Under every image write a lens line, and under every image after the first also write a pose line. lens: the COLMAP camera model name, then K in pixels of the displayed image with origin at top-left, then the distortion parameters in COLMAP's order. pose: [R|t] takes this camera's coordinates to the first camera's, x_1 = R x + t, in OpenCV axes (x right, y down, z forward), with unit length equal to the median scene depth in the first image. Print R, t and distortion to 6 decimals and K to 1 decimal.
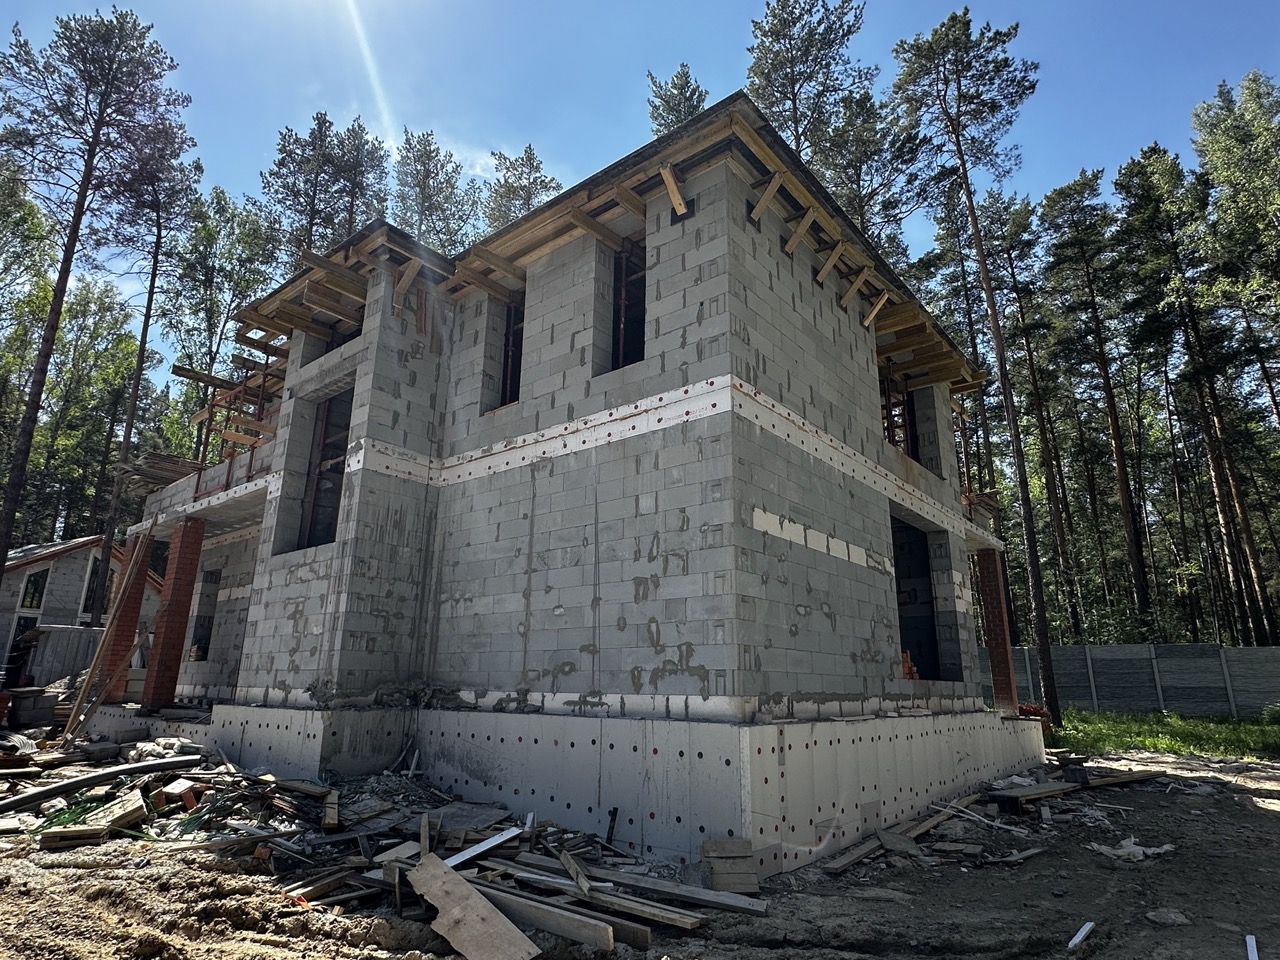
lens RADIAL K [[726.6, 0, 635.9], [0, 726.6, 484.2], [0, 0, 1]] dist [-0.001588, -0.008205]
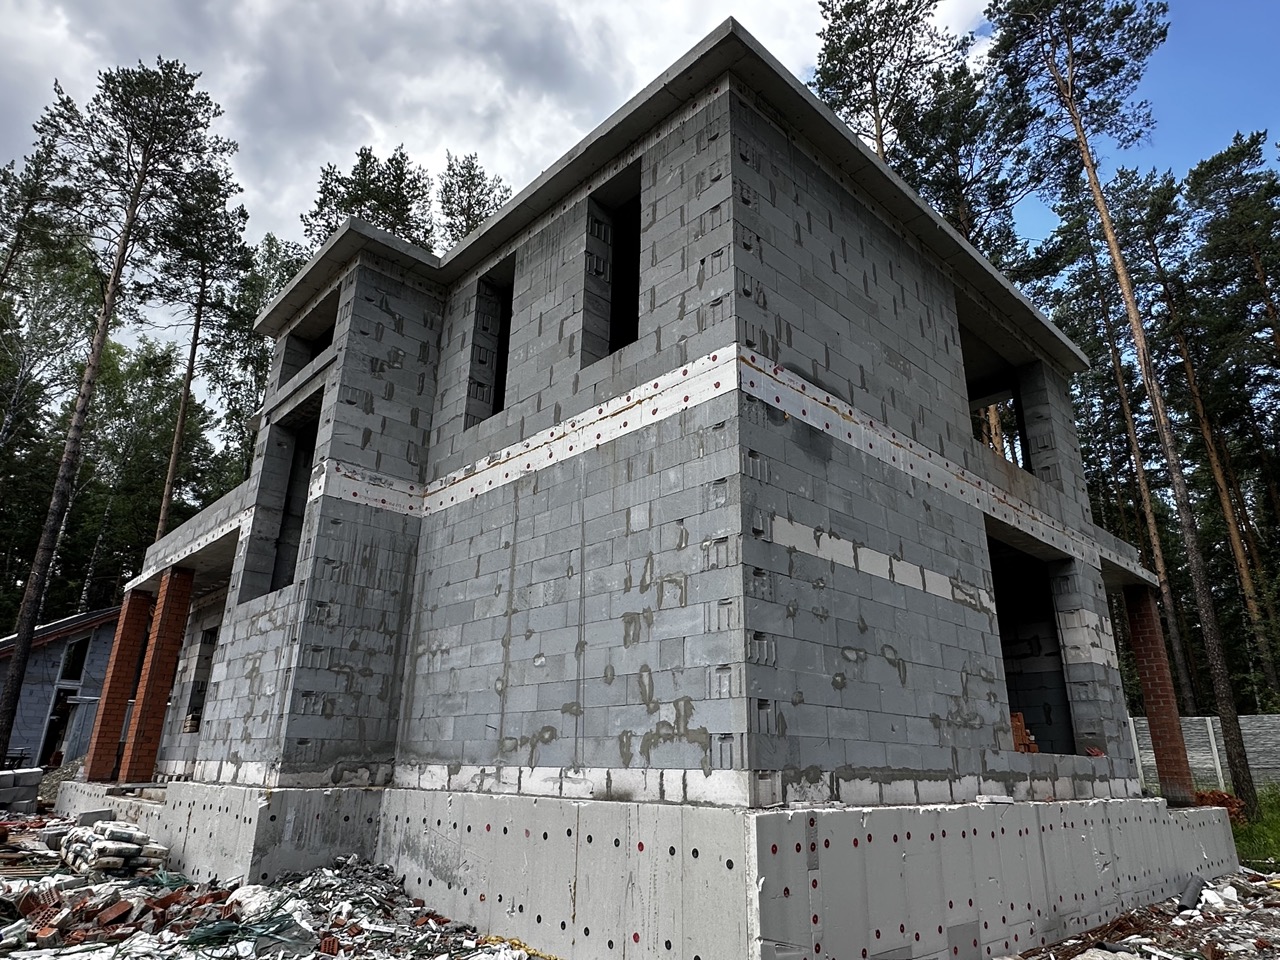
lens RADIAL K [[800.8, 0, 637.7], [0, 800.8, 487.5], [0, 0, 1]] dist [-0.001987, -0.003778]
pose [[0.992193, -0.038009, -0.118776, 0.094937], [0.030073, 0.997238, -0.067905, 0.042857], [0.121029, 0.063803, 0.990596, 0.124413]]
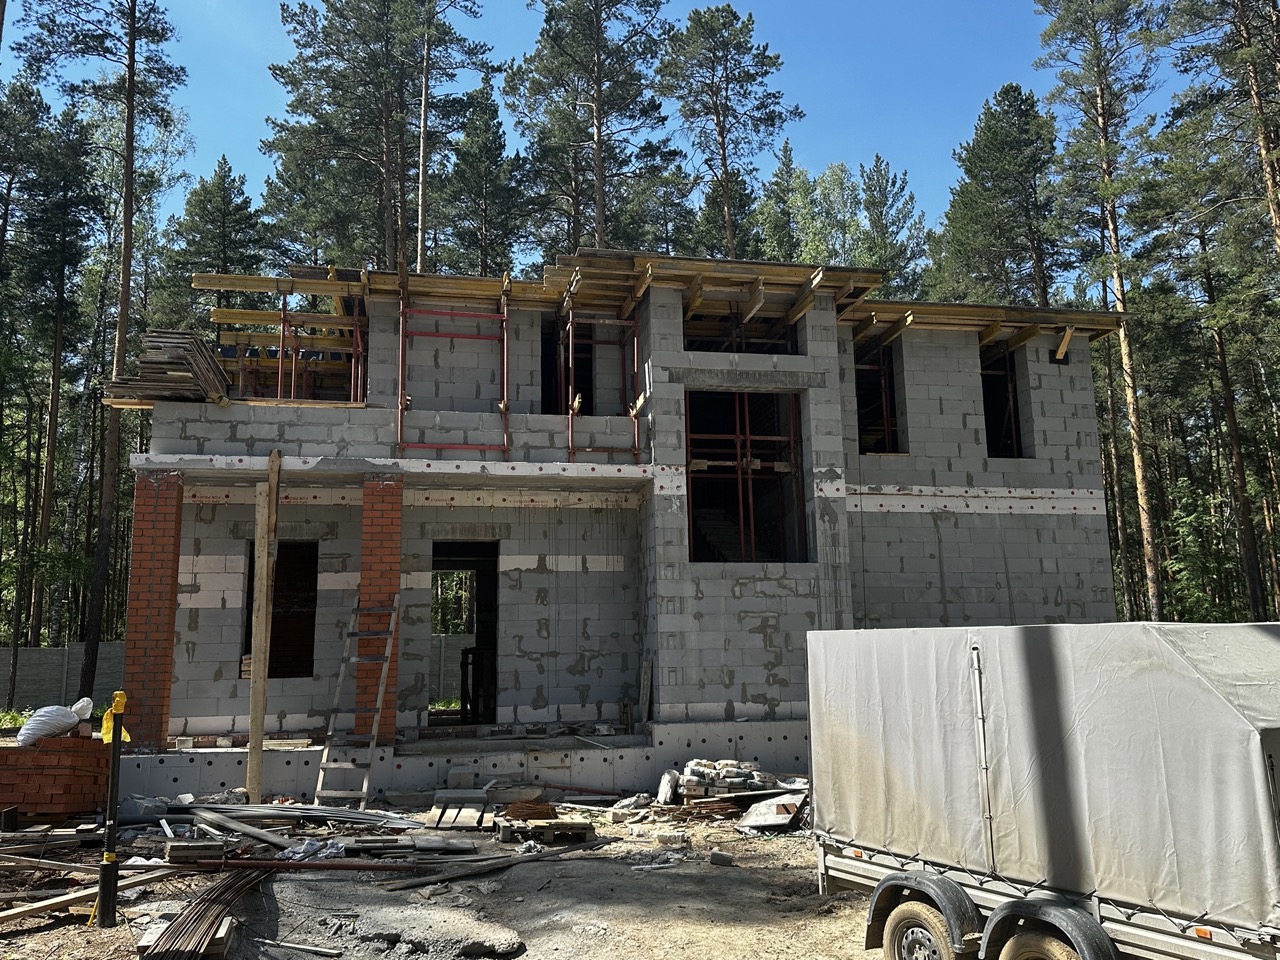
lens RADIAL K [[1029.7, 0, 645.0], [0, 1029.7, 479.8], [0, 0, 1]] dist [0.109226, -0.024563]
pose [[0.624866, 0.118958, 0.771616, -1.743987], [-0.185412, 0.982660, -0.001344, 0.009310], [-0.758396, -0.142227, 0.636087, 0.249101]]
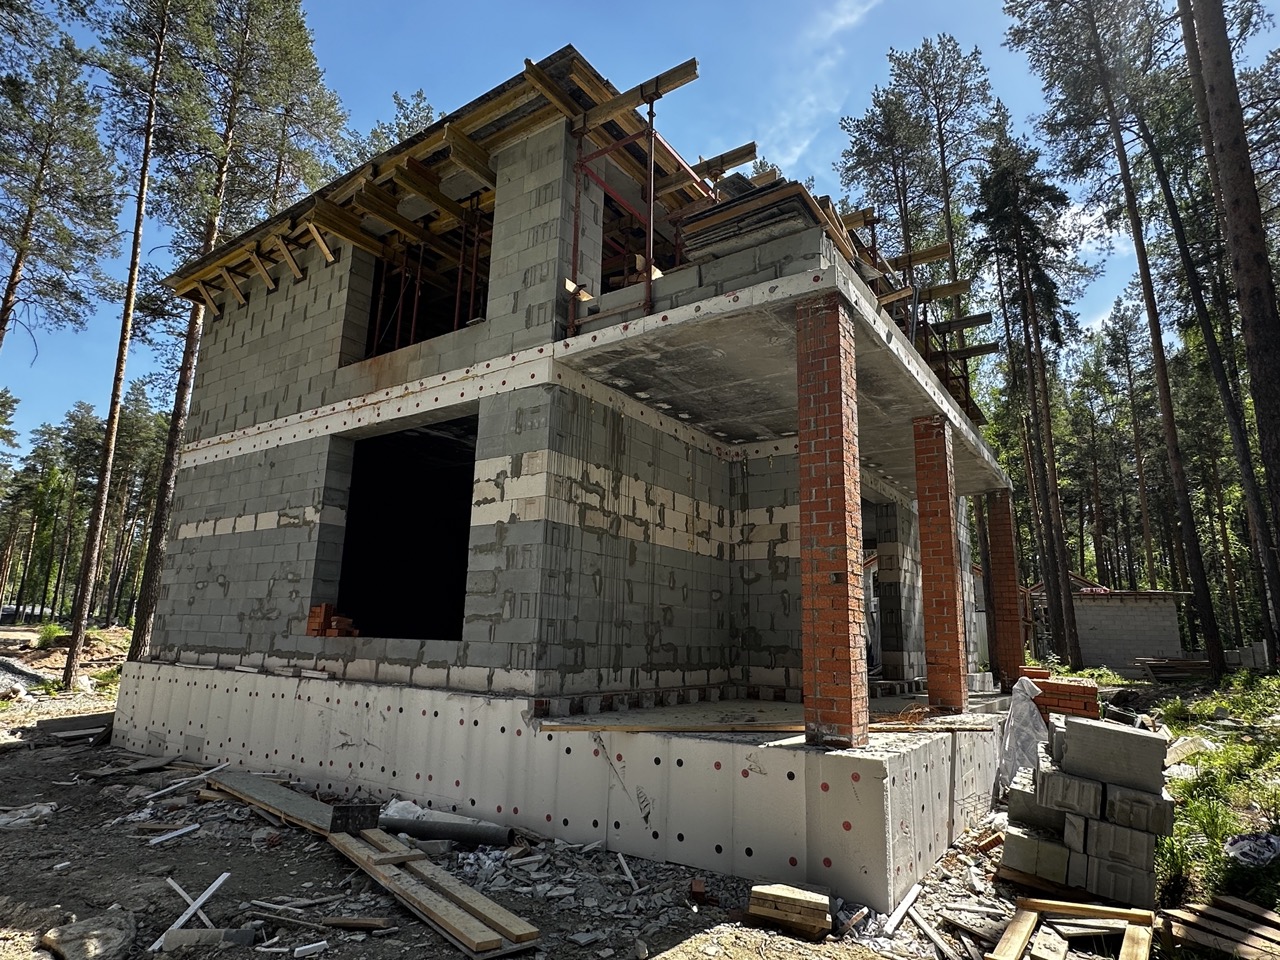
lens RADIAL K [[726.6, 0, 643.4], [0, 726.6, 479.4], [0, 0, 1]] dist [-0.001588, -0.008205]
pose [[0.076000, -0.226105, -0.971134, 1.366050], [0.246450, 0.947992, -0.201430, 0.382235], [0.966171, -0.224027, 0.127770, 1.380650]]
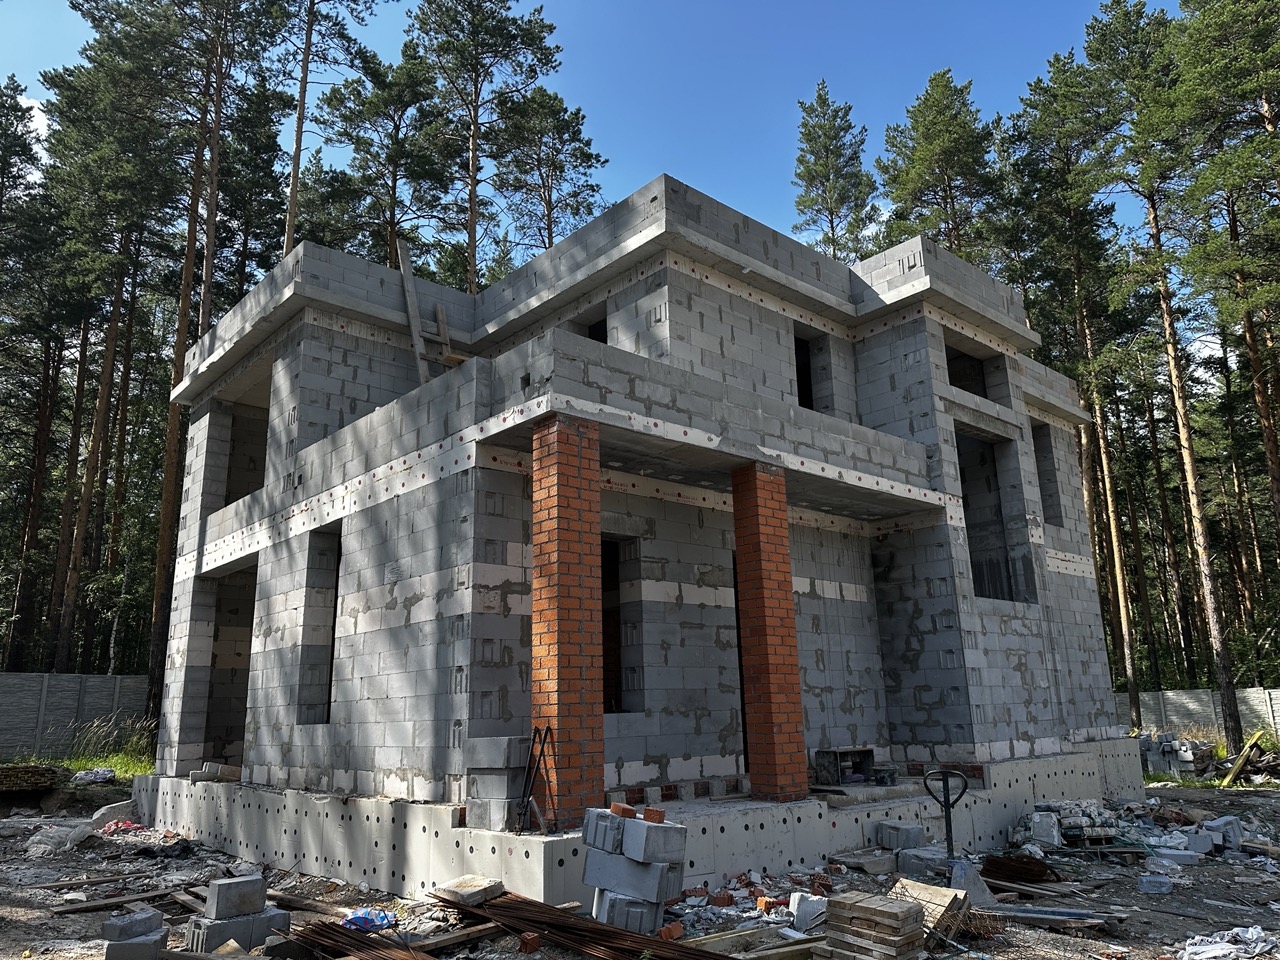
lens RADIAL K [[885.4, 0, 633.9], [0, 885.4, 478.1], [0, 0, 1]] dist [0.056296, -0.062441]
pose [[0.154707, 0.228771, 0.961109, -1.868058], [-0.245455, 0.951219, -0.186907, 0.303237], [-0.956984, -0.206994, 0.203313, 1.351884]]
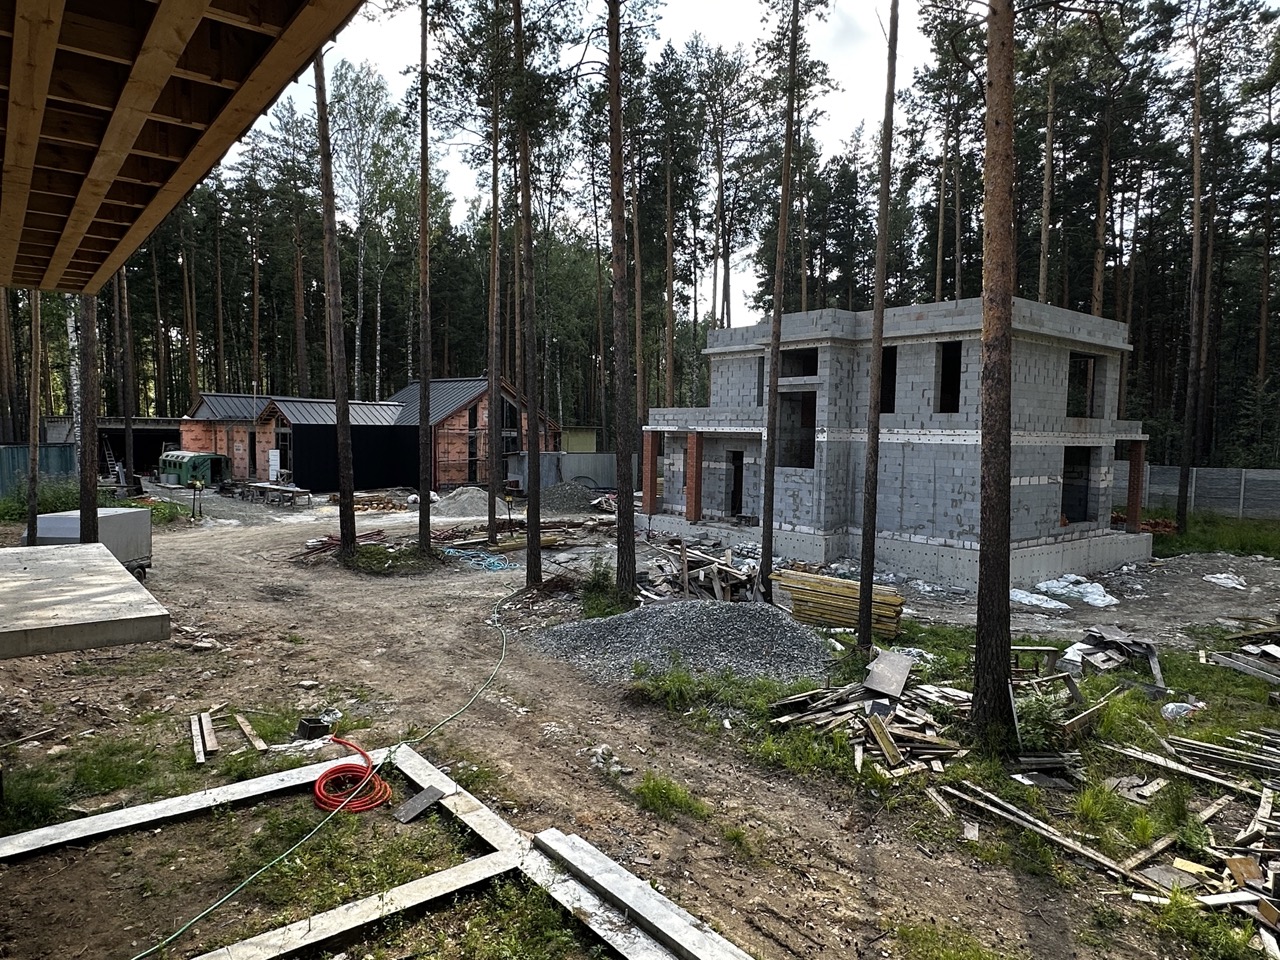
lens RADIAL K [[819.6, 0, 634.4], [0, 819.6, 484.0], [0, 0, 1]] dist [-0.003497, -0.000921]
pose [[0.977926, 0.019553, -0.208033, -0.430150], [0.050221, 0.944432, 0.324849, -0.801447], [0.202825, -0.328126, 0.922602, -1.686855]]
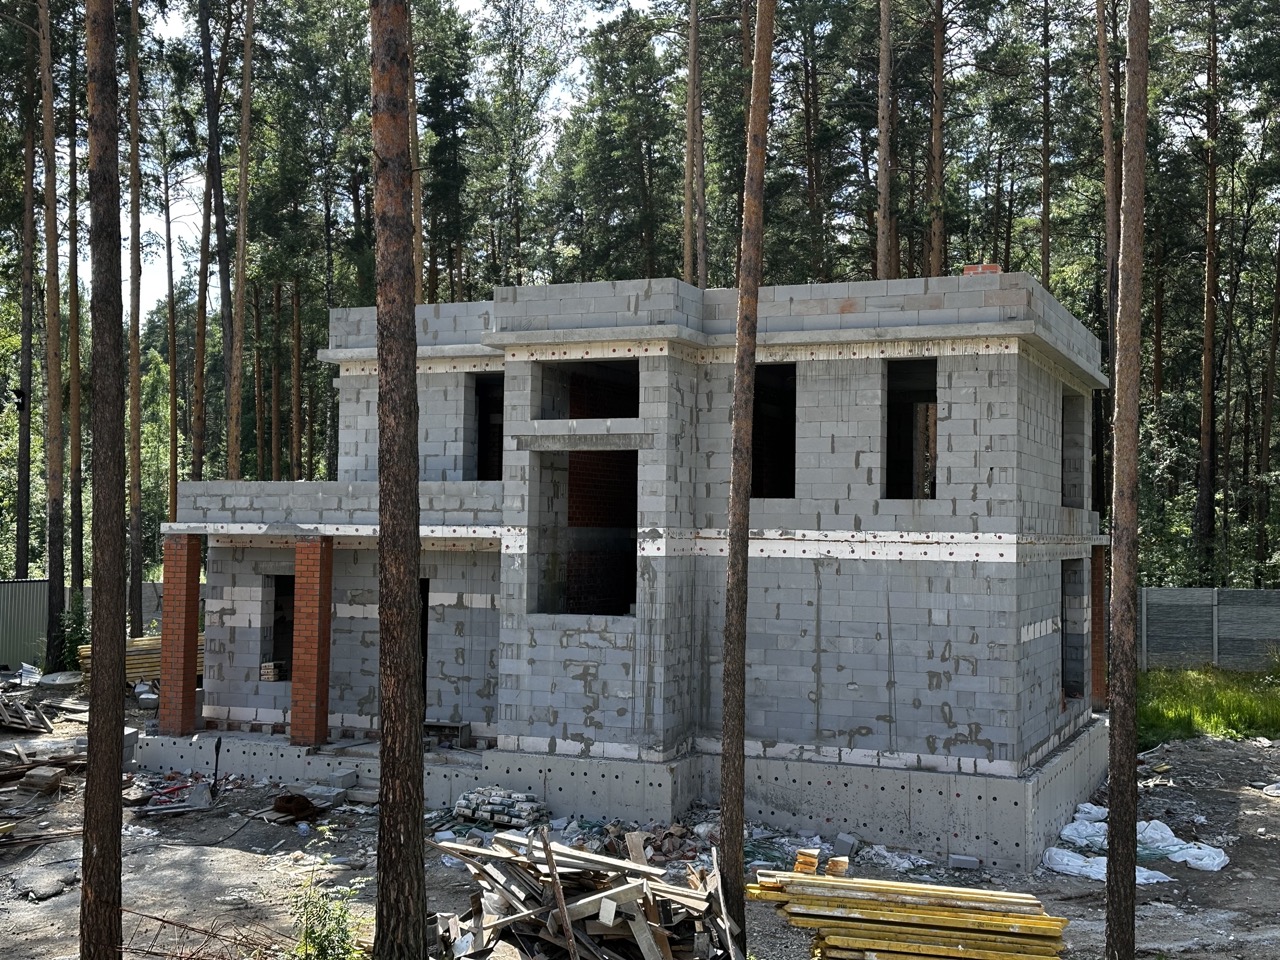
lens RADIAL K [[1538.0, 0, 652.2], [0, 1538.0, 470.9], [0, 0, 1]] dist [0.139313, 0.000000]
pose [[0.959114, 0.010155, 0.282839, -1.071194], [-0.077635, 0.970463, 0.228416, -0.695460], [-0.272165, -0.241035, 0.931573, -1.195272]]
